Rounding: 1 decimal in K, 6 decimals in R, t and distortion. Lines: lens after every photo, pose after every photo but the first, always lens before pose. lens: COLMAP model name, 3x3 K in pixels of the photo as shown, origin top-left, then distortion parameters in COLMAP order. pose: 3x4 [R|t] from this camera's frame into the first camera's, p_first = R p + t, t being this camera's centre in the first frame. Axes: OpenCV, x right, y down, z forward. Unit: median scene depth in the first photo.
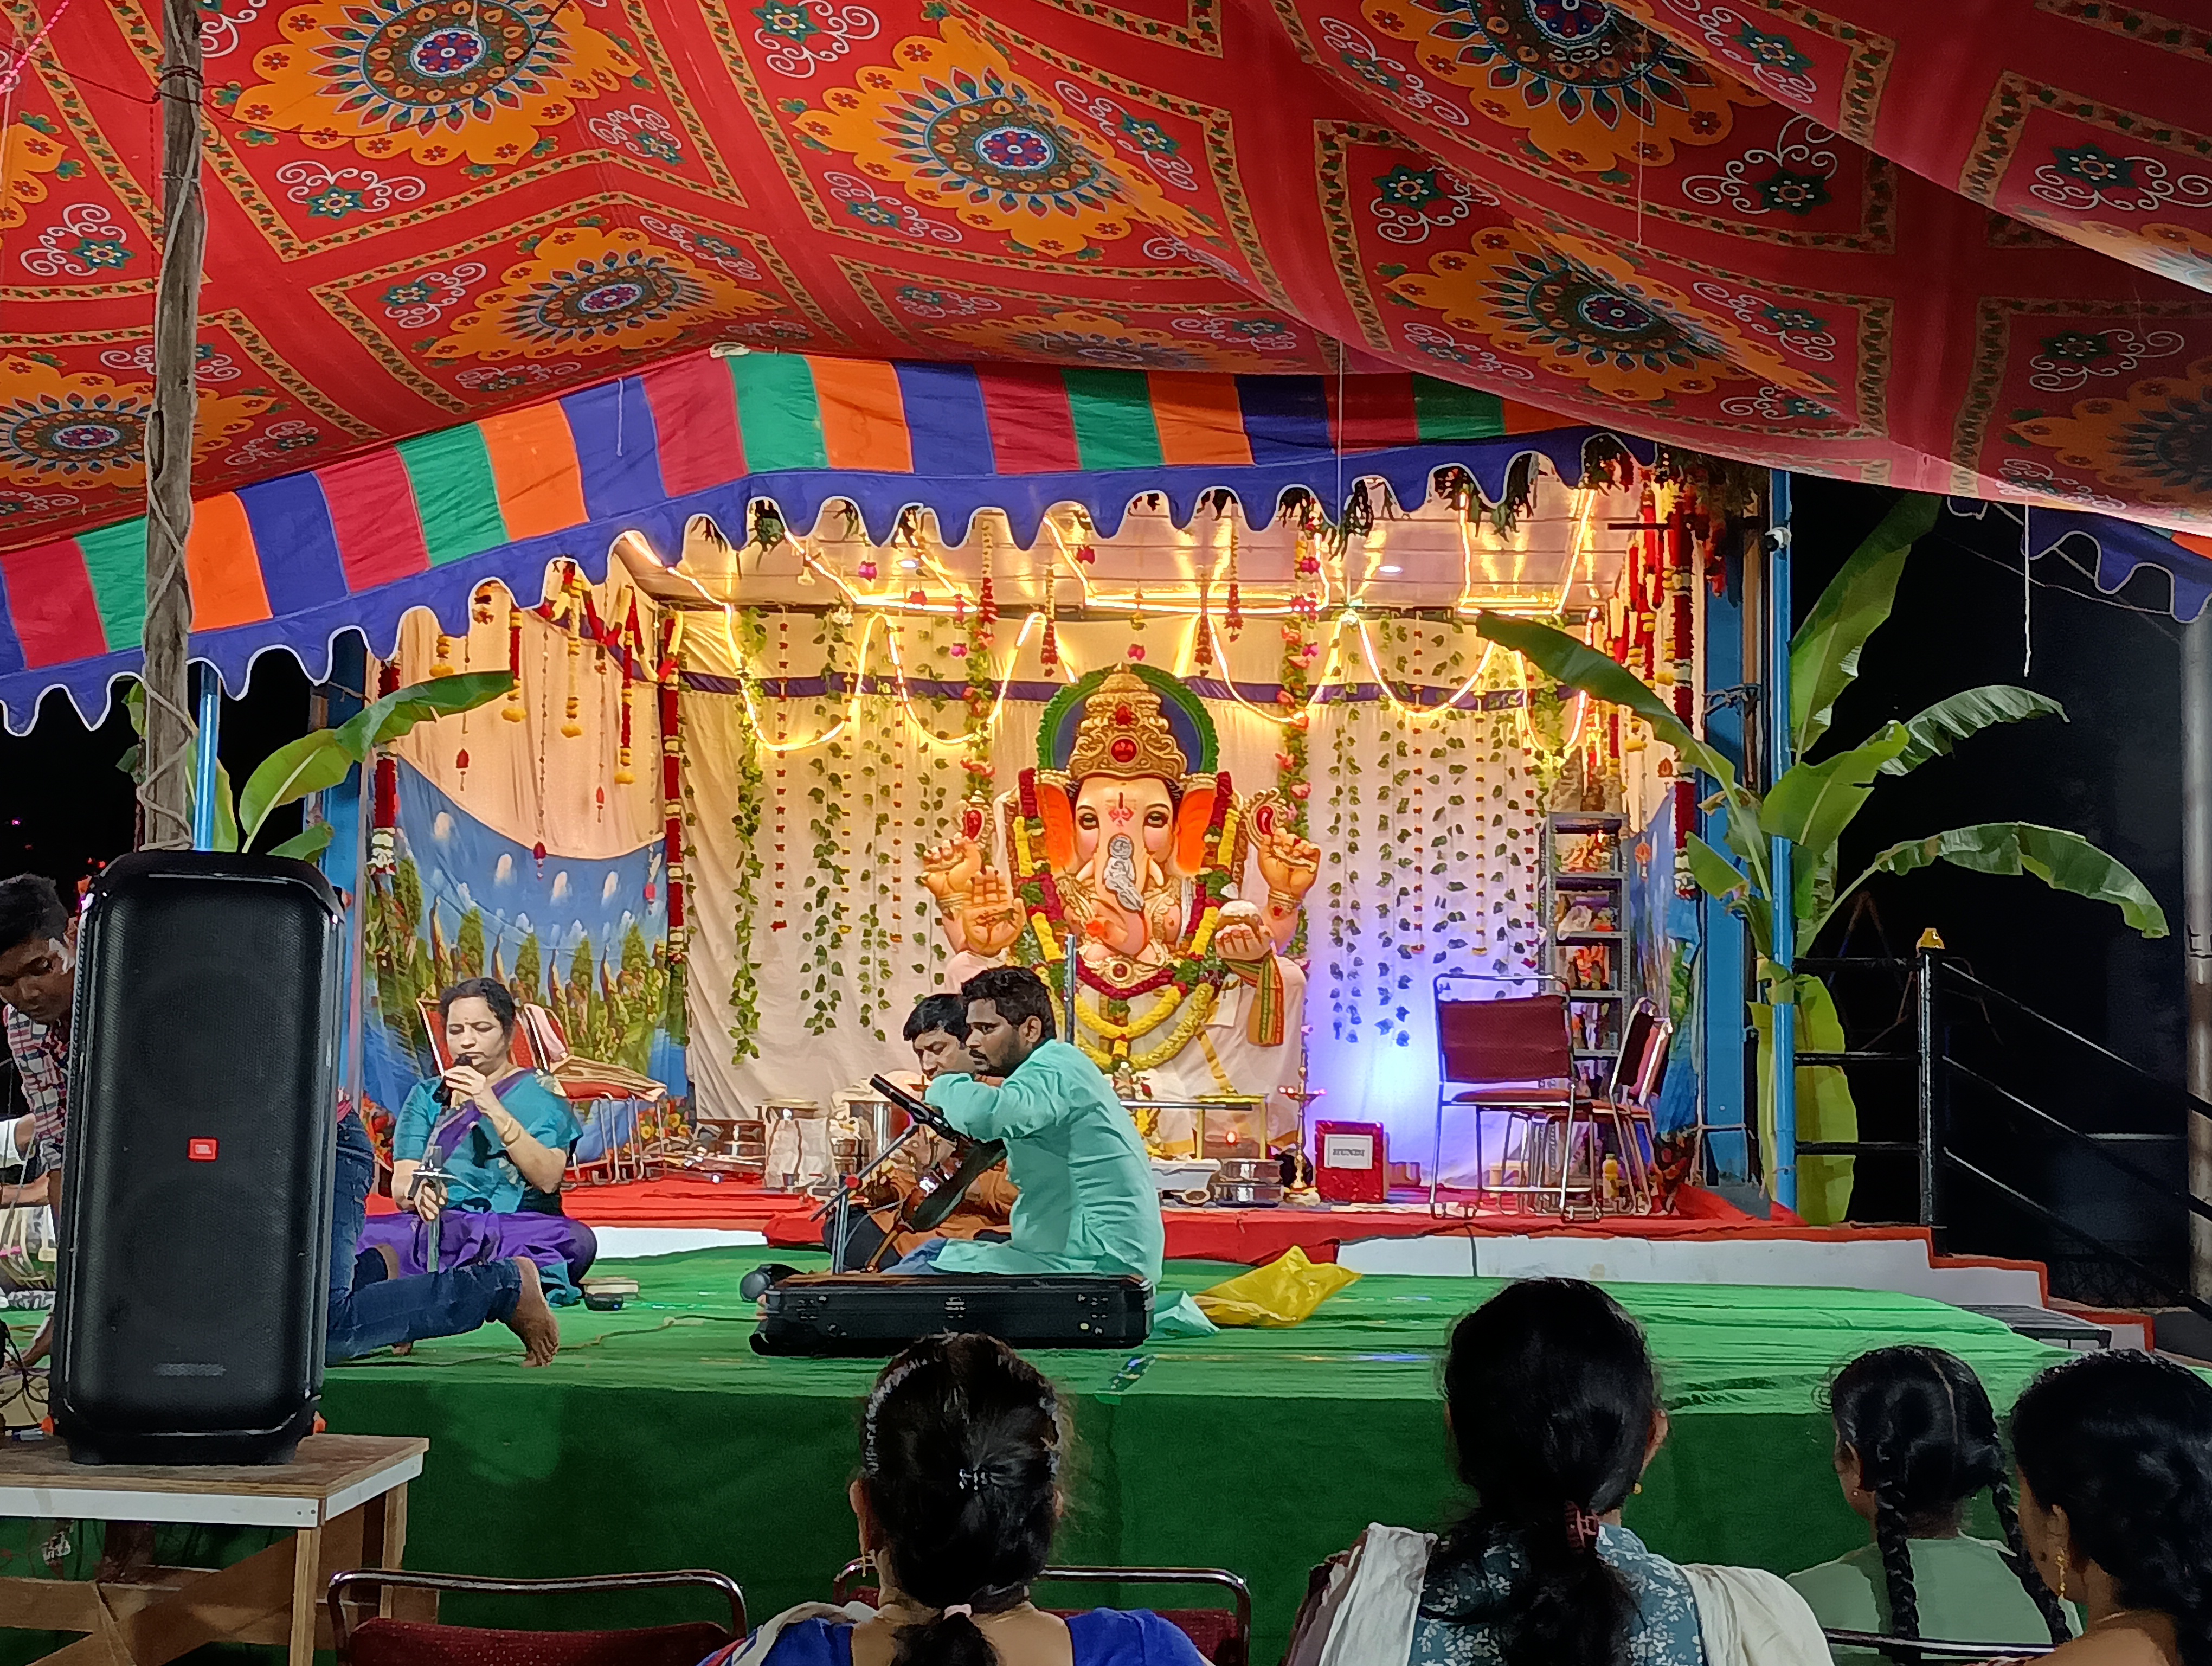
lens RADIAL K [[8844.4, 0, 1106.1], [0, 8844.4, 832.4], [0, 0, 1]] dist [0.538942, 0.000000]
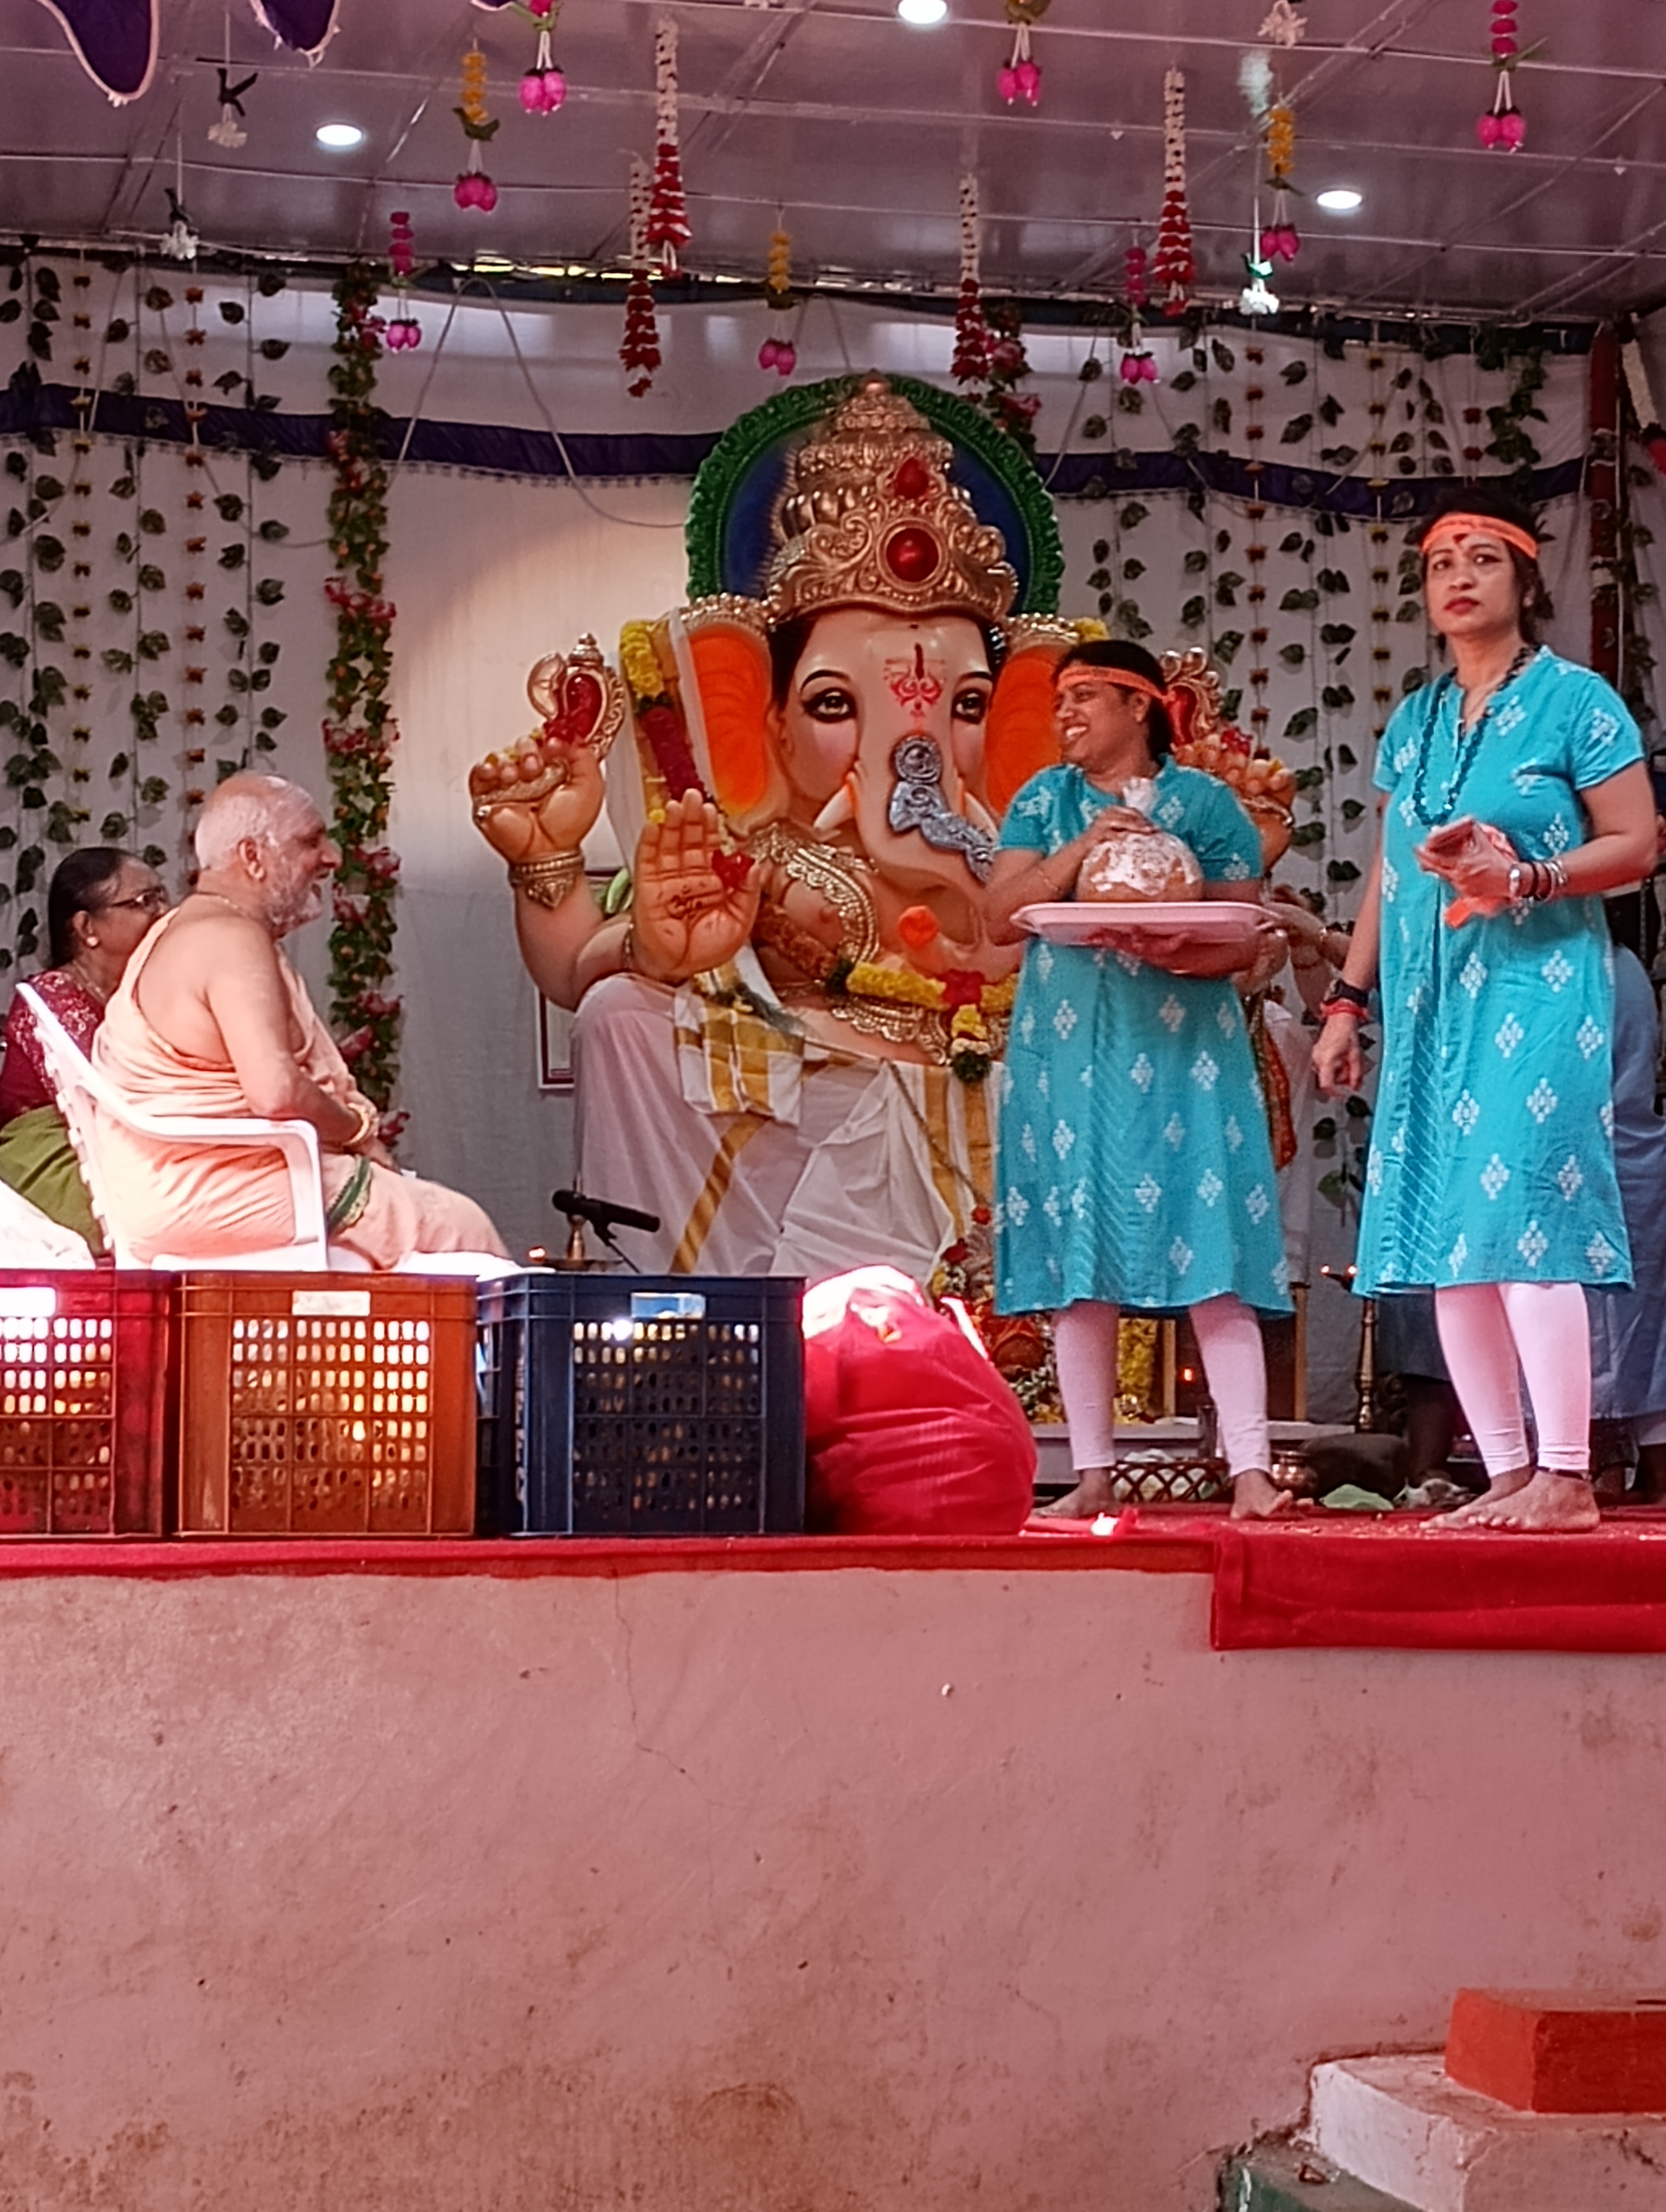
lens RADIAL K [[8844.4, 0, 832.9], [0, 8844.4, 1107.7], [0, 0, 1]] dist [0.538942, 0.000000]
pose [[0.835173, 0.009395, 0.549906, -0.256490], [-0.006869, 0.999954, -0.006652, 0.022882], [-0.549944, 0.001778, 0.835200, 0.599830]]
